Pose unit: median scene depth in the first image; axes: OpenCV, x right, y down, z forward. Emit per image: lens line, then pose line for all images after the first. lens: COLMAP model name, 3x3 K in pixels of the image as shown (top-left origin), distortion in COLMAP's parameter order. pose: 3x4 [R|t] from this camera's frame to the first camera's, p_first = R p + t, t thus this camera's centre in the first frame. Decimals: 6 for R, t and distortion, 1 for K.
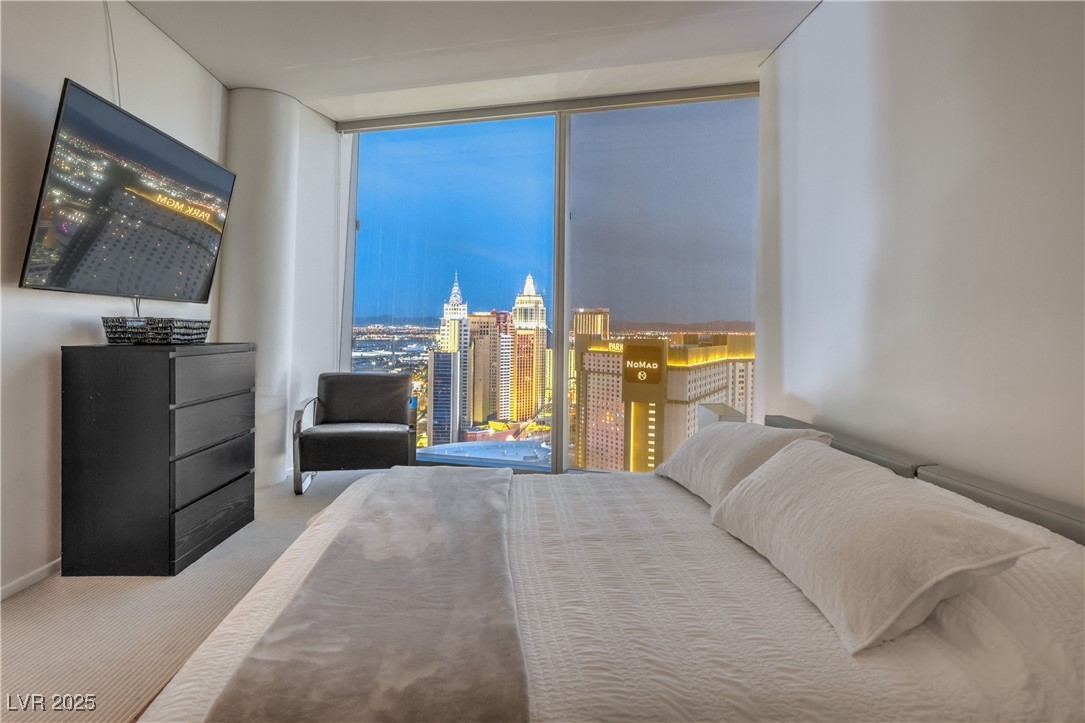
lens RADIAL K [[612.5, 0, 541.3], [0, 612.5, 334.0], [0, 0, 1]] dist [0.001706, 0.000287]
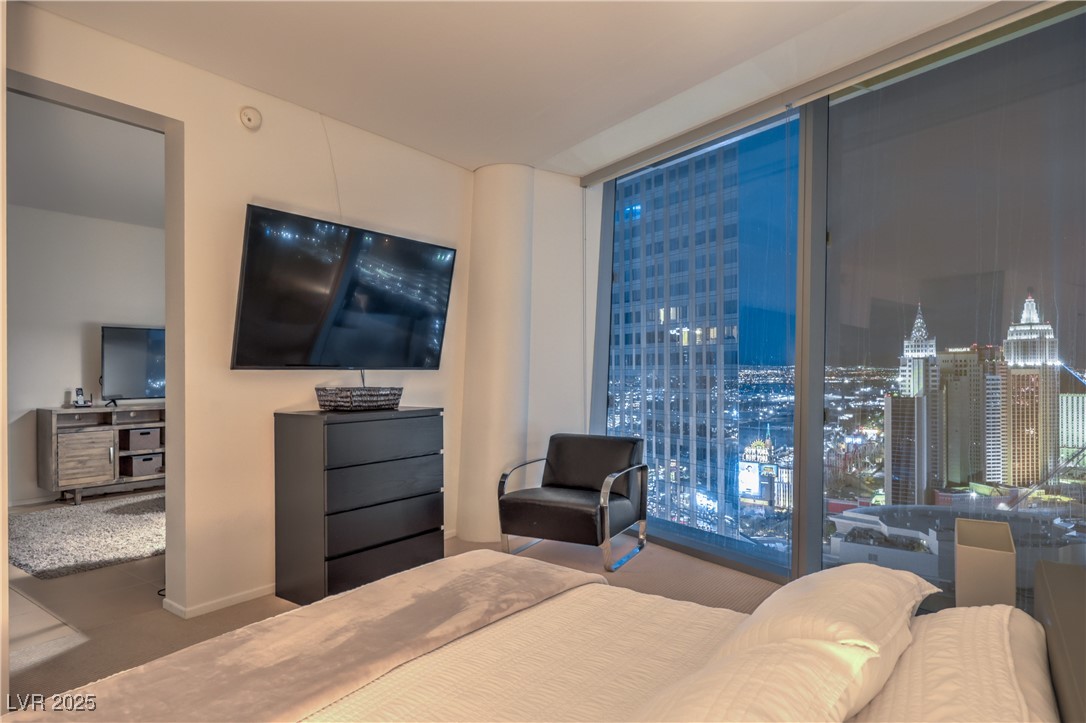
lens RADIAL K [[626.7, 0, 541.3], [0, 626.7, 369.0], [0, 0, 1]] dist [-0.002128, -0.001940]
pose [[0.773690, -0.020453, -0.633235, 0.243249], [0.012261, 0.999775, -0.017311, -0.021926], [0.633446, 0.005629, 0.773766, 0.183796]]
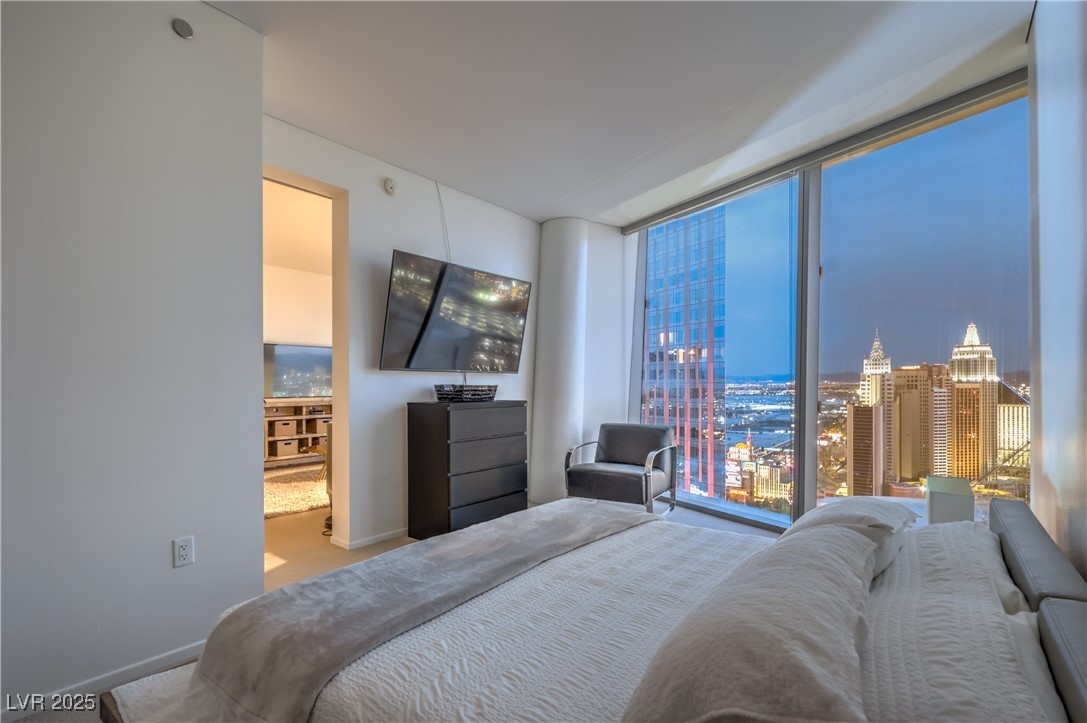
lens RADIAL K [[509.4, 0, 541.6], [0, 509.4, 382.7], [0, 0, 1]] dist [-0.002665, -0.000543]
pose [[0.748373, -0.019177, -0.663001, 0.236157], [0.009691, 0.999791, -0.017980, -0.003564], [0.663208, 0.007030, 0.748402, 0.093990]]
